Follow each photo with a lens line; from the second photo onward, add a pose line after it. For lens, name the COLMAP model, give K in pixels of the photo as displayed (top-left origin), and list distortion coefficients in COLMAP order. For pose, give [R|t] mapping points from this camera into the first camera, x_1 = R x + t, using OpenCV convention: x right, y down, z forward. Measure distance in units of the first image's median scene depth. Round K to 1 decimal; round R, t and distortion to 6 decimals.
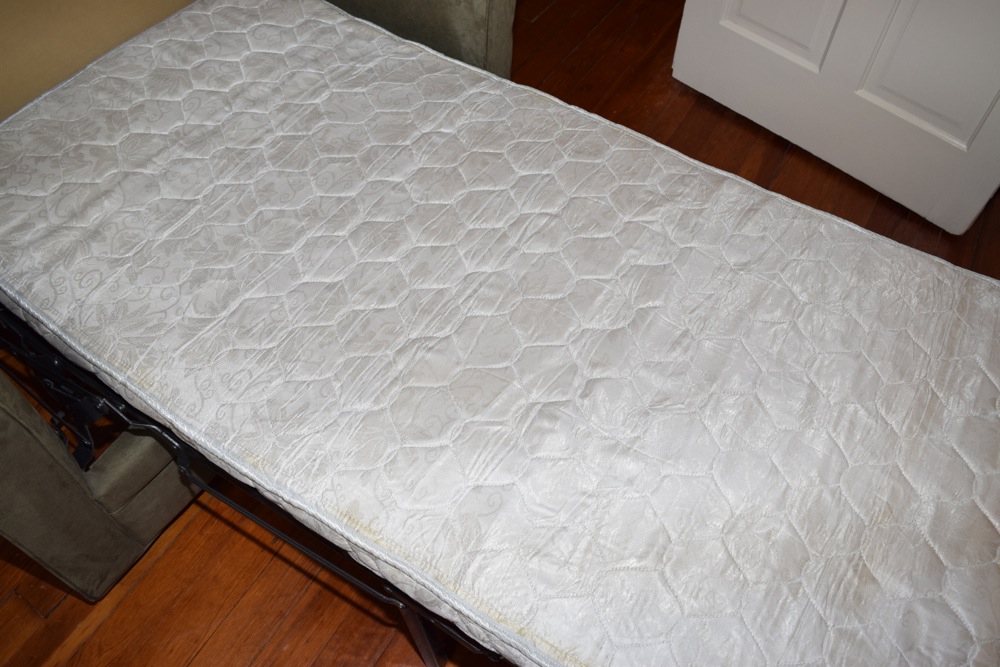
lens RADIAL K [[771.1, 0, 500.9], [0, 771.1, 331.9], [0, 0, 1]] dist [-0.073250, 0.003139]
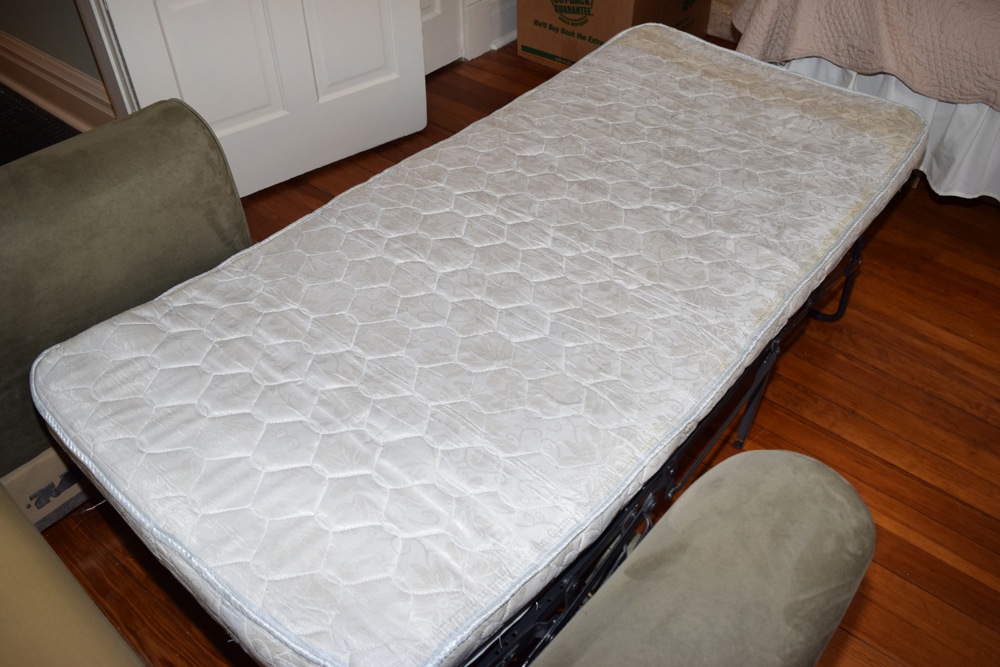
lens RADIAL K [[771.1, 0, 504.4], [0, 771.1, 337.8], [0, 0, 1]] dist [-0.073250, 0.003139]
pose [[0.139589, -0.710808, 0.689396, -0.926430], [0.797165, 0.493668, 0.347591, -0.451041], [-0.587403, 0.501043, 0.635542, 0.272726]]
